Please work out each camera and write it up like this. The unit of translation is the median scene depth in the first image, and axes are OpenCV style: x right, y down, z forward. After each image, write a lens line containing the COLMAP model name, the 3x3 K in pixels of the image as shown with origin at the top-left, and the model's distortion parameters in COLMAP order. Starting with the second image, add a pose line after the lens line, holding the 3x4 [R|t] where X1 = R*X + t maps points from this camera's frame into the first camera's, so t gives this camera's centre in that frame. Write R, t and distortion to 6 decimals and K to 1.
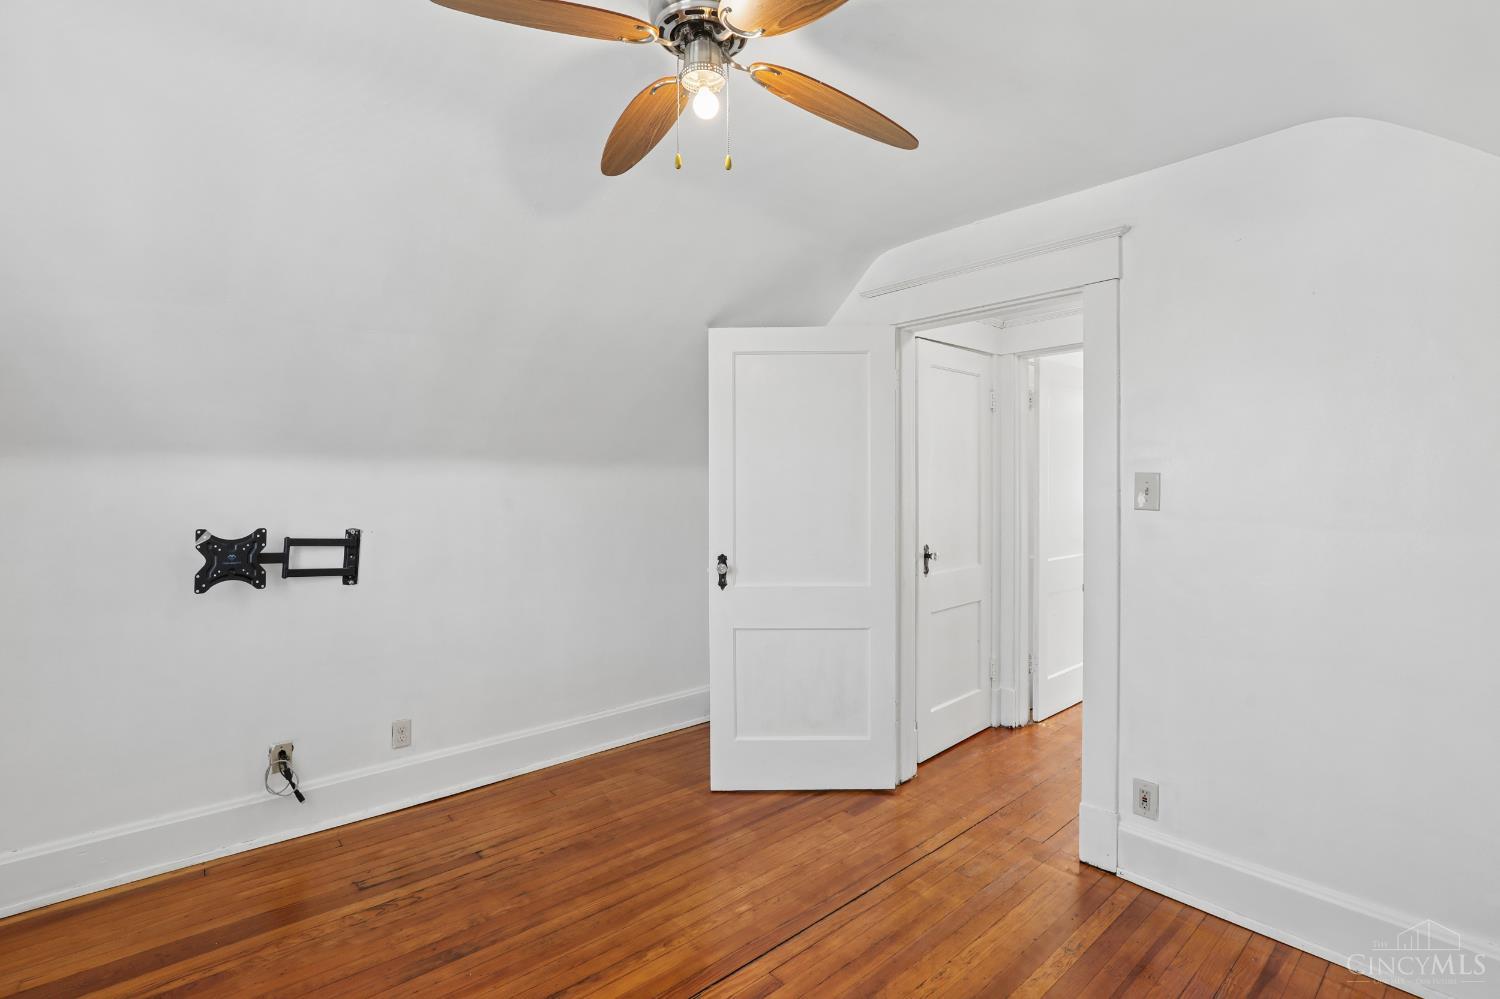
lens RADIAL K [[693.5, 0, 748.8], [0, 693.5, 488.9], [0, 0, 1]] dist [-0.036568, 0.007056]
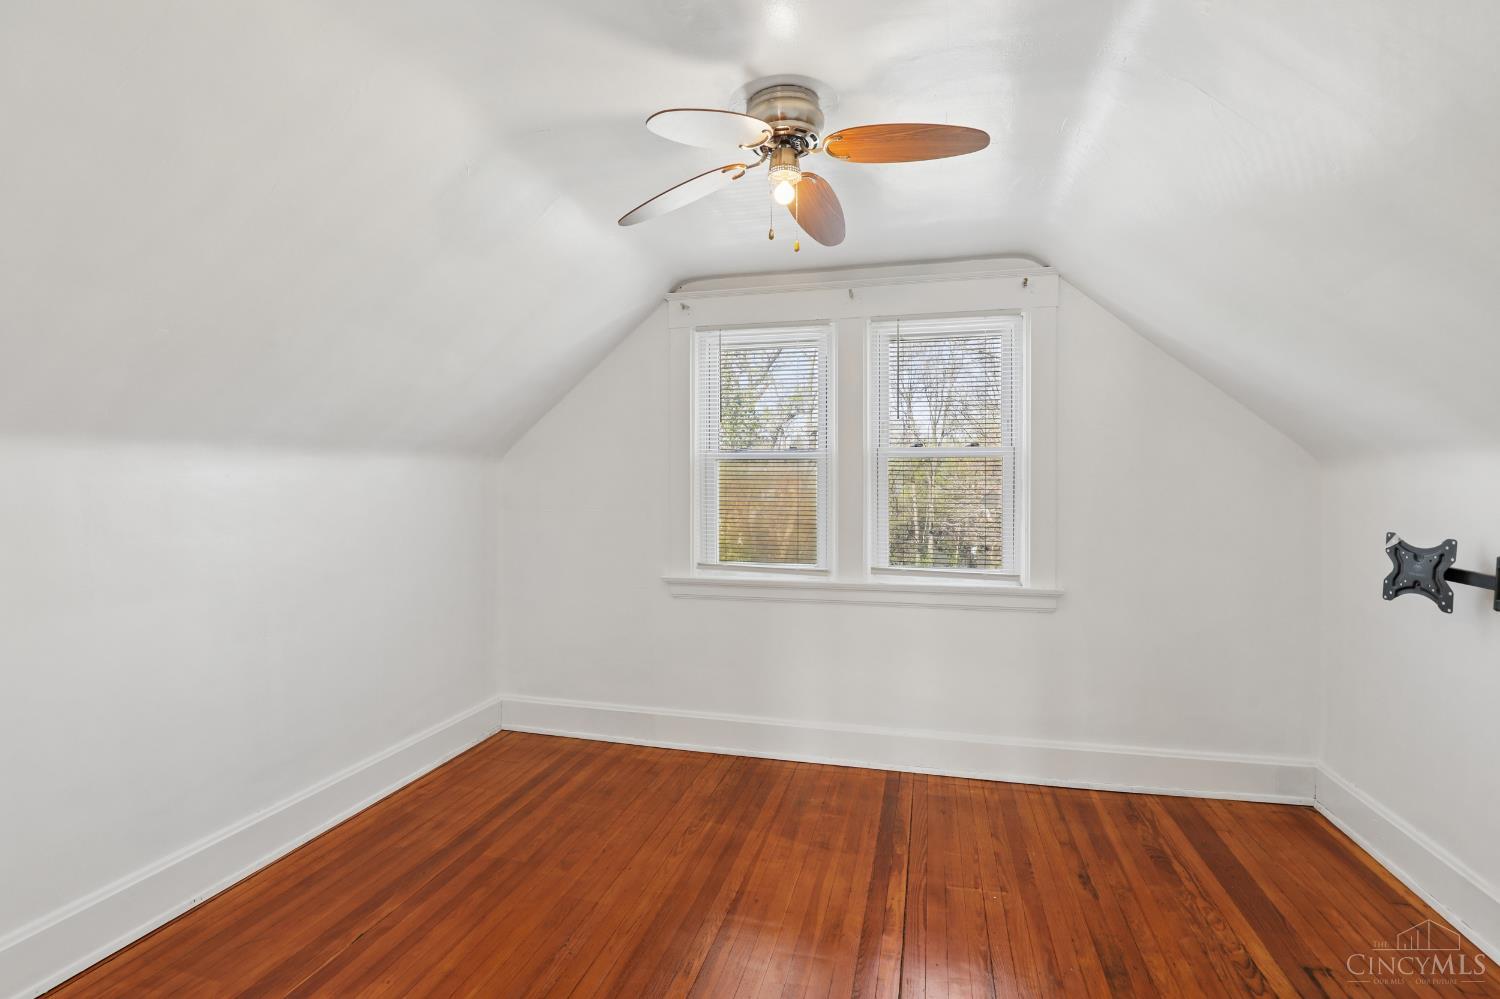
lens RADIAL K [[693.5, 0, 748.8], [0, 693.5, 488.9], [0, 0, 1]] dist [-0.036568, 0.007056]
pose [[-0.823166, 0.011909, -0.567676, 0.425690], [0.001673, 0.999827, 0.018549, -0.017757], [0.567798, 0.014319, -0.823043, 1.189671]]
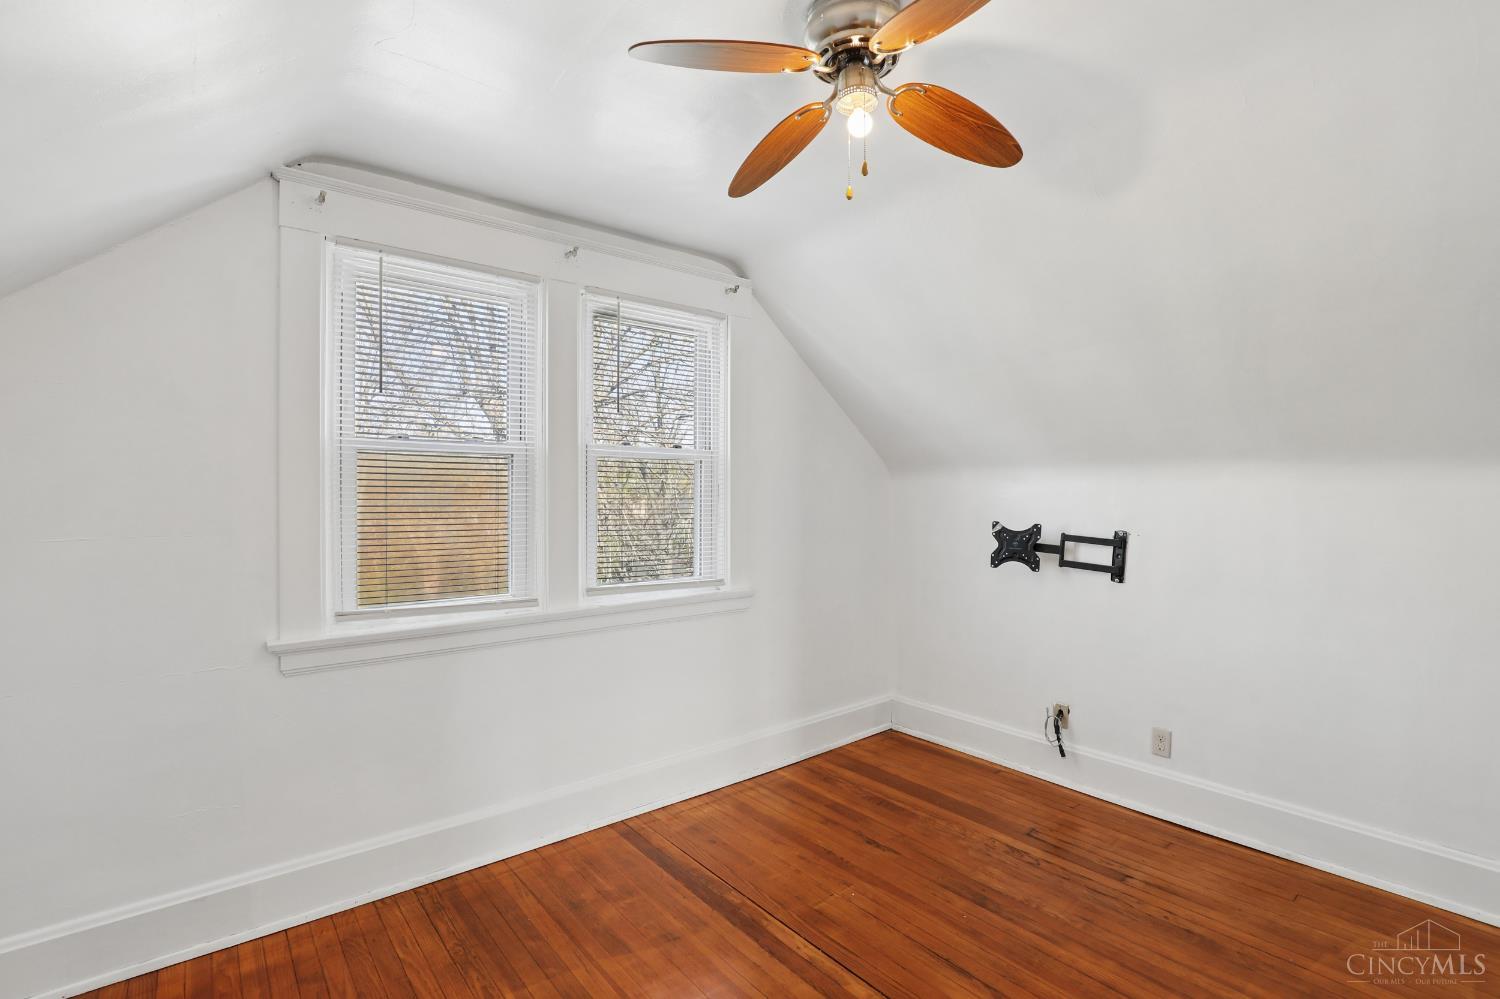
lens RADIAL K [[693.1, 0, 748.8], [0, 693.1, 496.9], [0, 0, 1]] dist [-0.037974, 0.007680]
pose [[-0.027351, 0.016252, -0.999494, 0.569597], [-0.008660, 0.999826, 0.016495, -0.008139], [0.999588, 0.009107, -0.027206, 0.505841]]
